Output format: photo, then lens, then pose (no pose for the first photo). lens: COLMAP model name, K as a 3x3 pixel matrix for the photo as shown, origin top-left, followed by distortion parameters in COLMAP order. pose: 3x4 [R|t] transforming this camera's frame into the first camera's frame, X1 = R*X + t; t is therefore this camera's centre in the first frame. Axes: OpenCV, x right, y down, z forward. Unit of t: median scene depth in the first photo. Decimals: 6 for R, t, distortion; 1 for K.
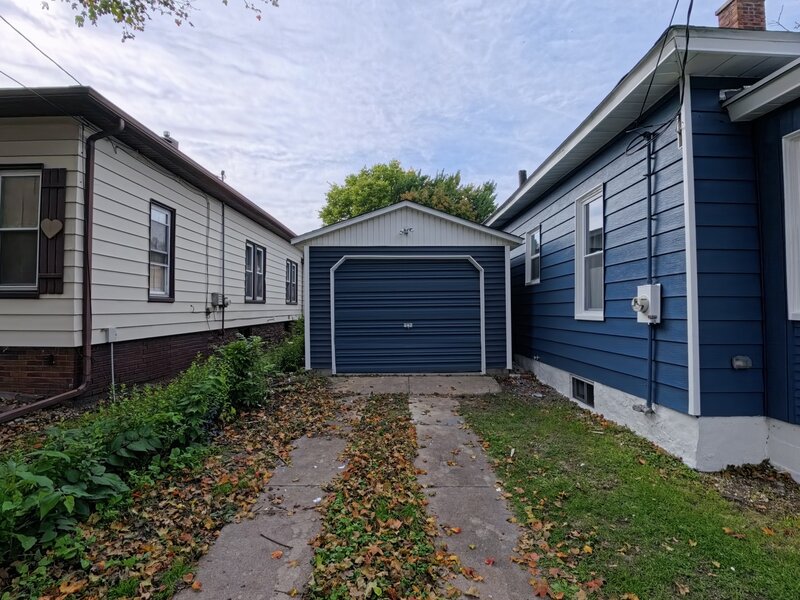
lens RADIAL K [[389.2, 0, 400.0], [0, 389.2, 300.0], [0, 0, 1]] dist [-0.031617, 0.000998]
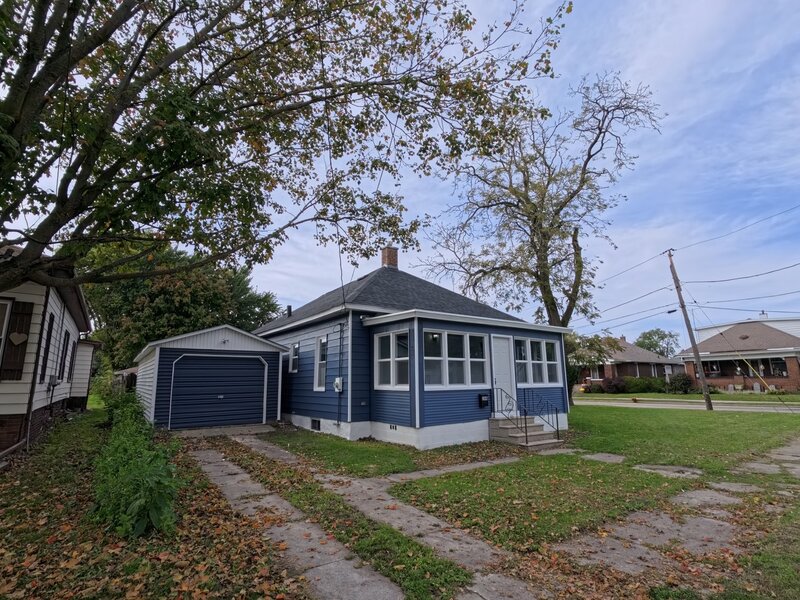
lens RADIAL K [[389.2, 0, 400.0], [0, 389.2, 300.0], [0, 0, 1]] dist [-0.031617, 0.000998]
pose [[0.804108, 0.113005, 0.583644, -0.519858], [-0.001541, 0.982160, -0.188042, -0.046980], [-0.594481, 0.150306, 0.789937, -1.161214]]
